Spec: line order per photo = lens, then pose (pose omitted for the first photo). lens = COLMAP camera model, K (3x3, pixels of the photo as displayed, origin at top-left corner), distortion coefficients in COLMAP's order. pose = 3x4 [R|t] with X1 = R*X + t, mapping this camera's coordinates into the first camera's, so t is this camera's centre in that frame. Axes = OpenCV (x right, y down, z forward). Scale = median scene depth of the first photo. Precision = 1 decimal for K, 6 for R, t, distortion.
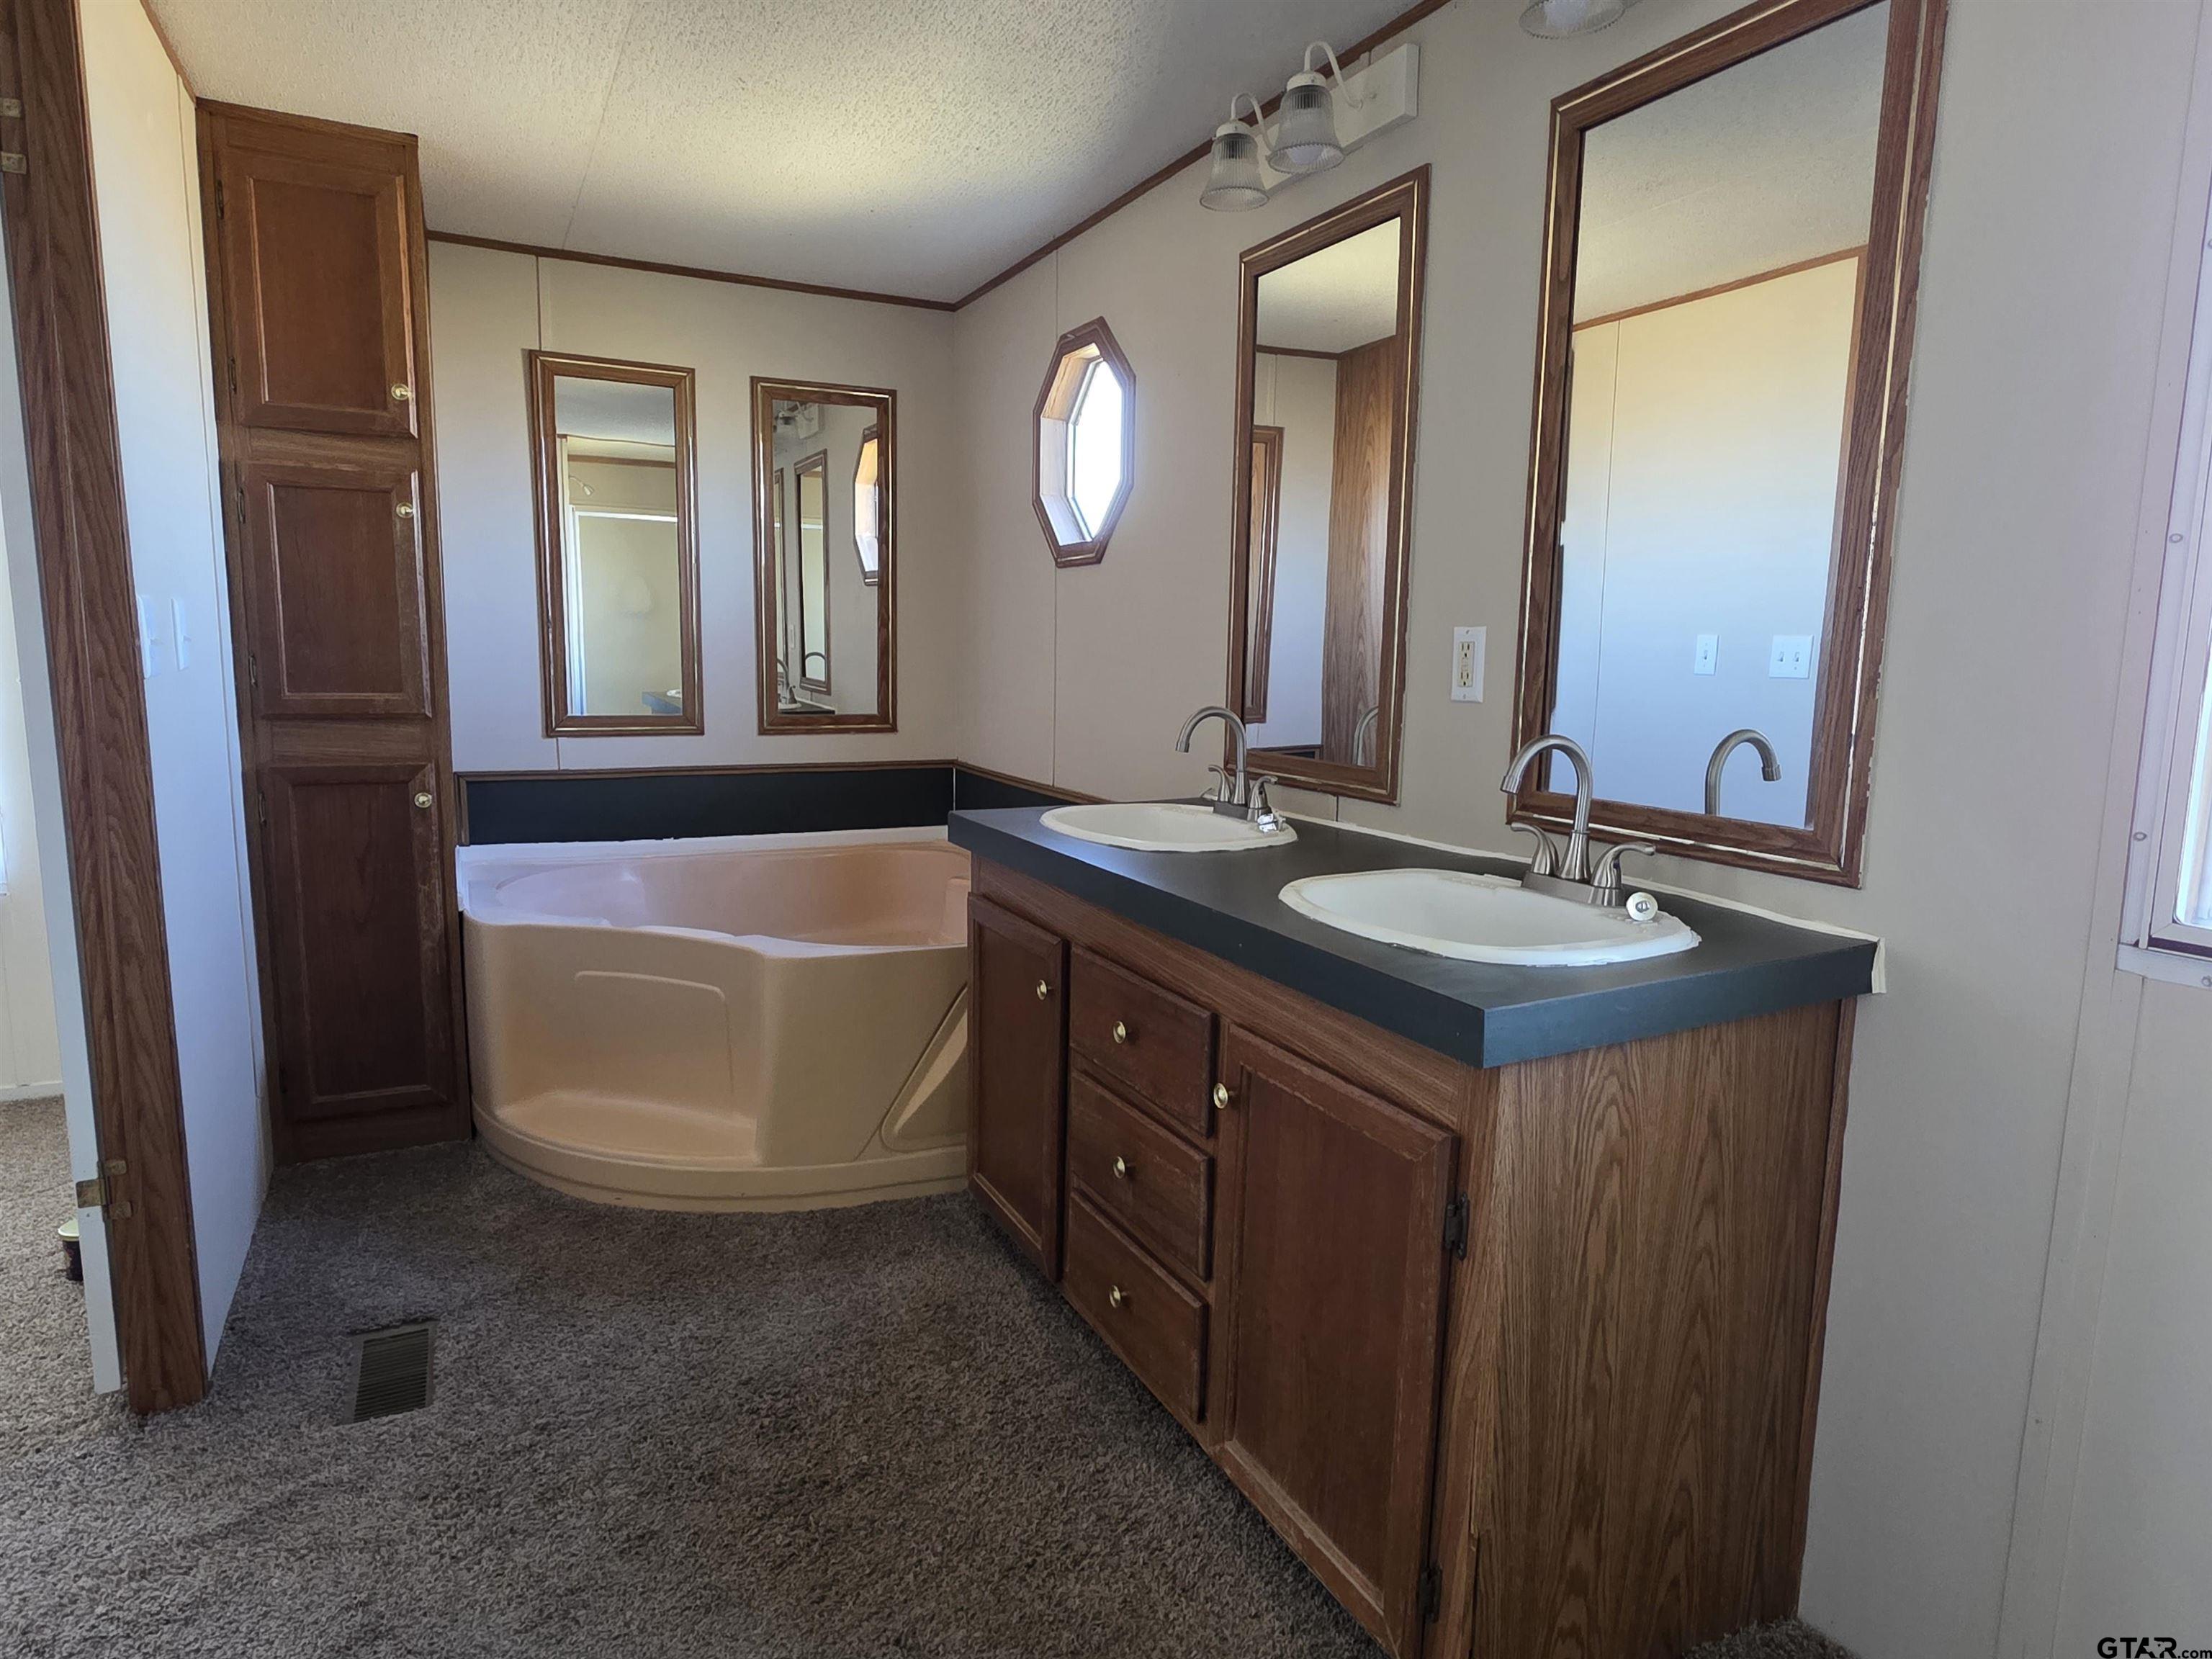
lens RADIAL K [[1296.9, 0, 1104.5], [0, 1296.9, 823.2], [0, 0, 1]] dist [0.006022, -0.002744]
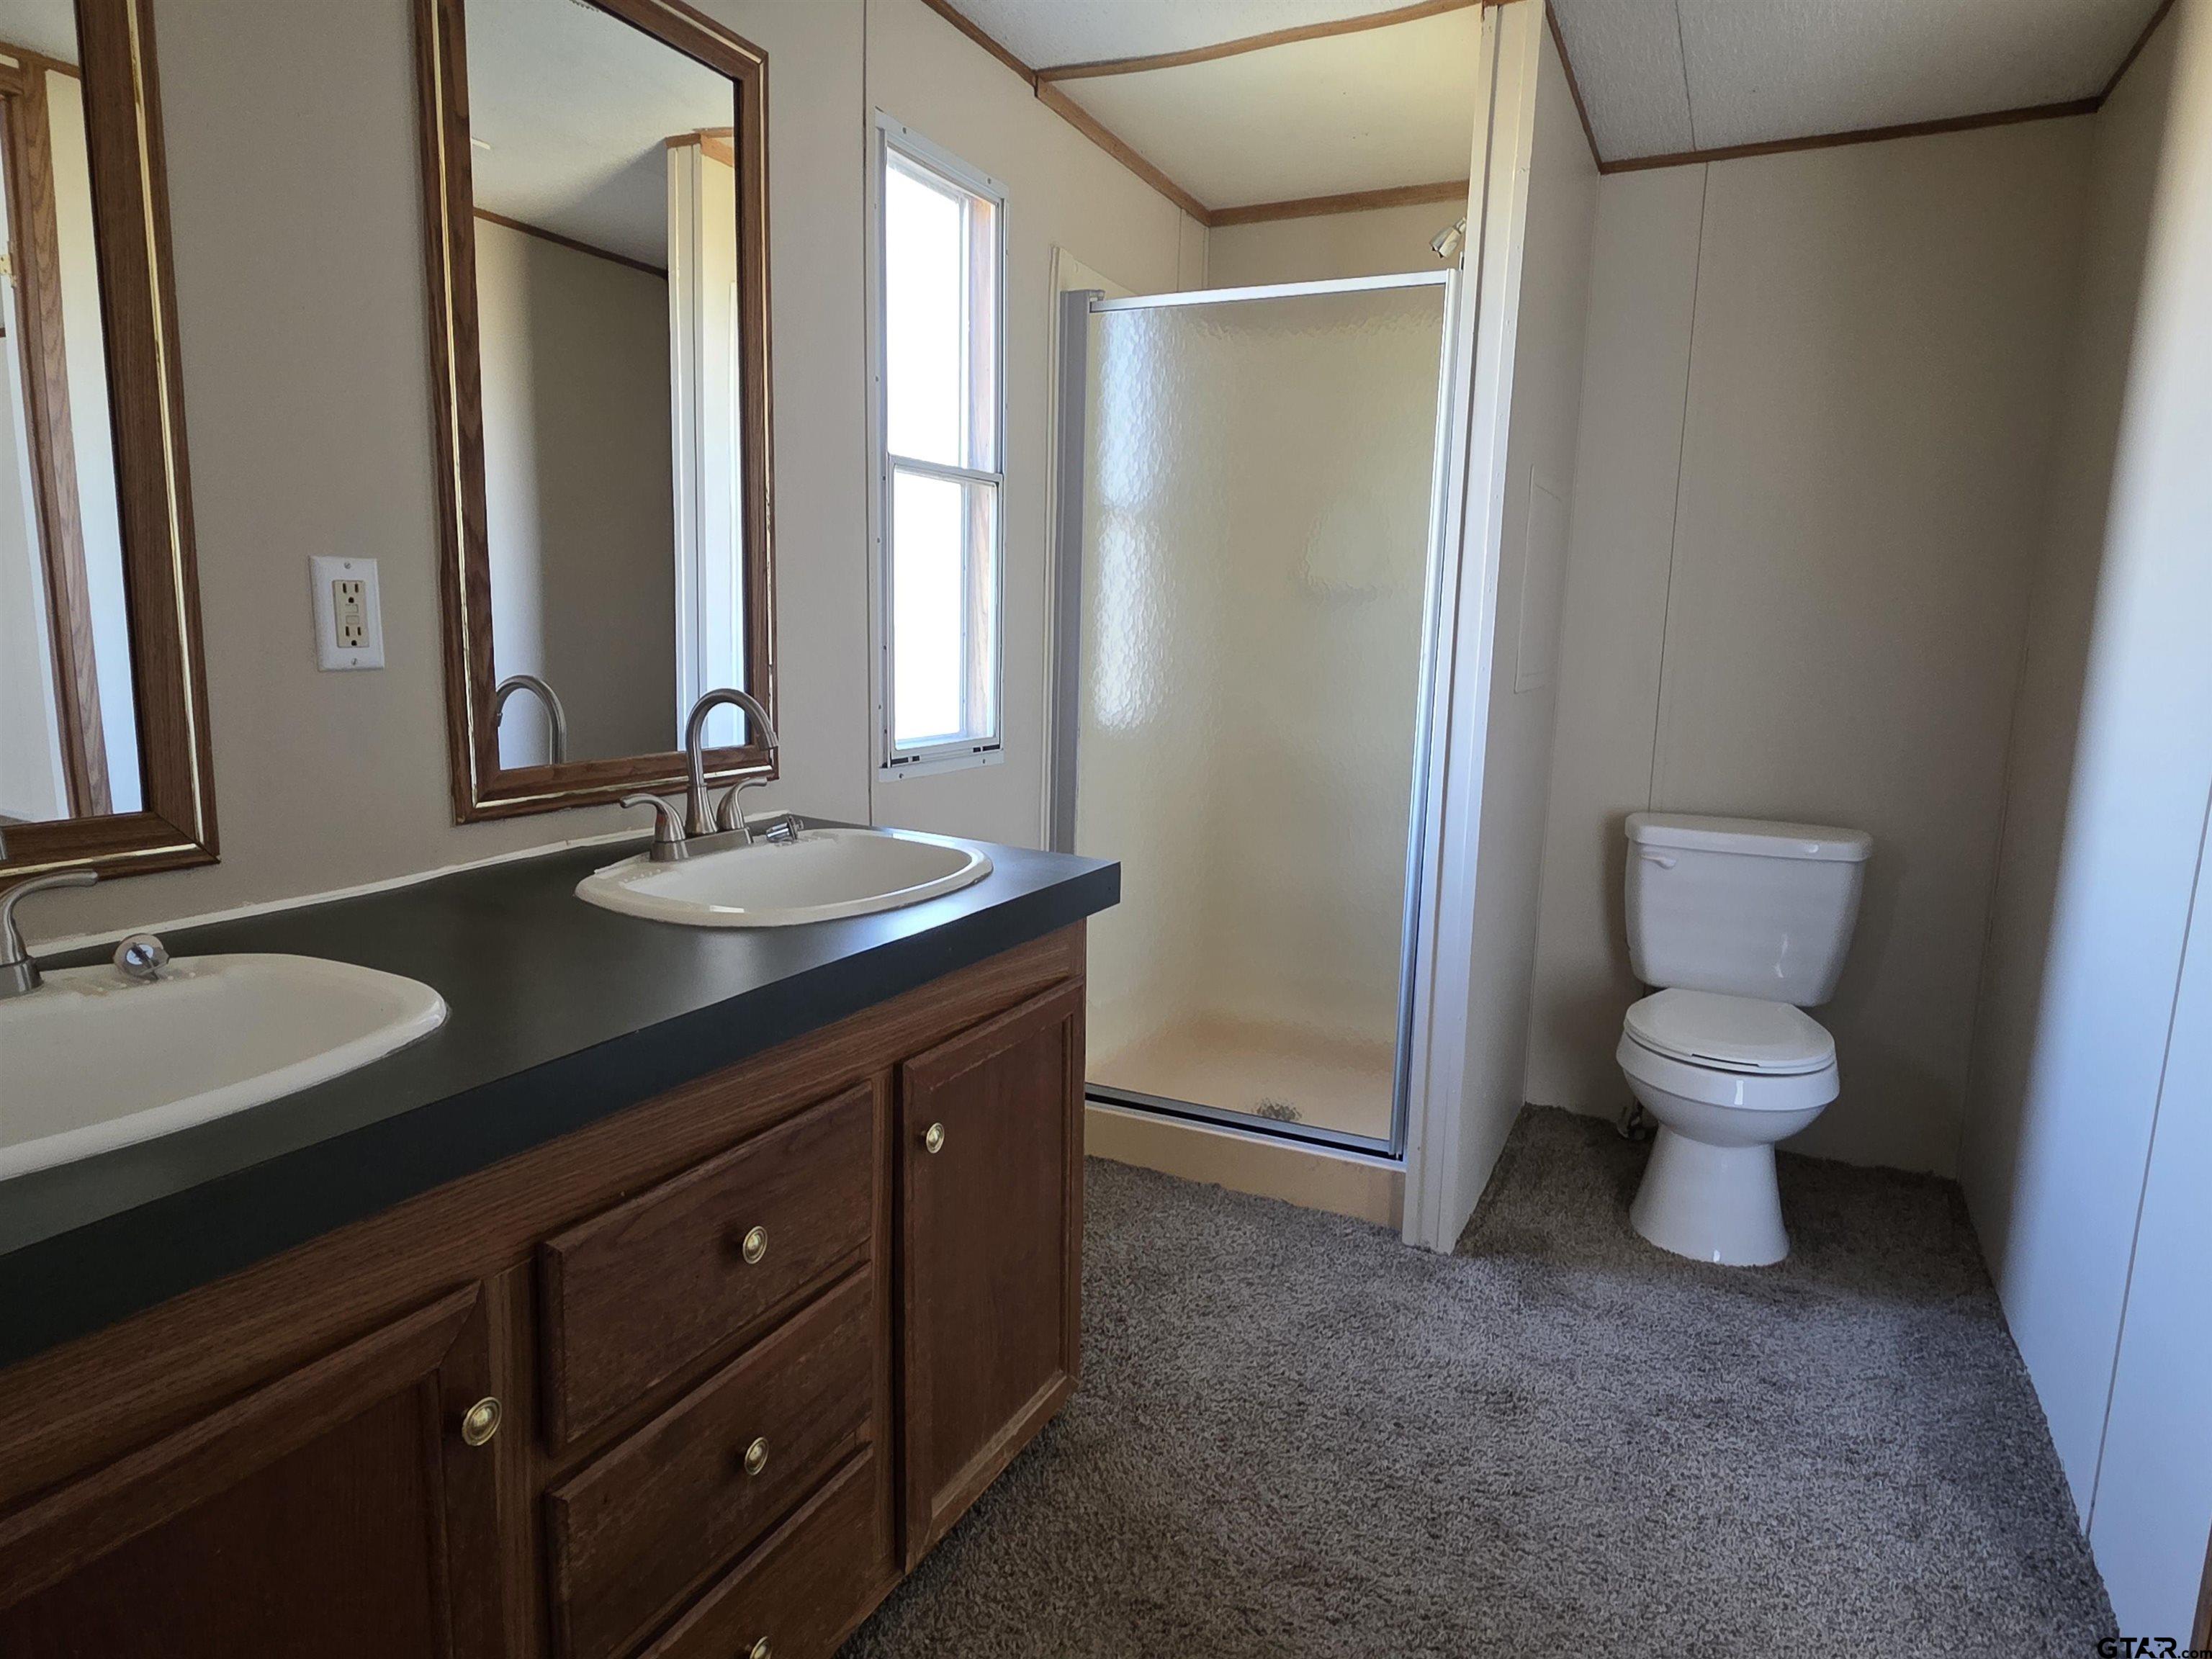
lens RADIAL K [[1296.9, 0, 1103.5], [0, 1296.9, 830.3], [0, 0, 1]] dist [0.006022, -0.002744]
pose [[-0.600703, -0.158991, 0.783504, -0.593520], [0.076698, 0.964045, 0.254430, -0.186720], [-0.795785, 0.212930, -0.566910, 1.311276]]
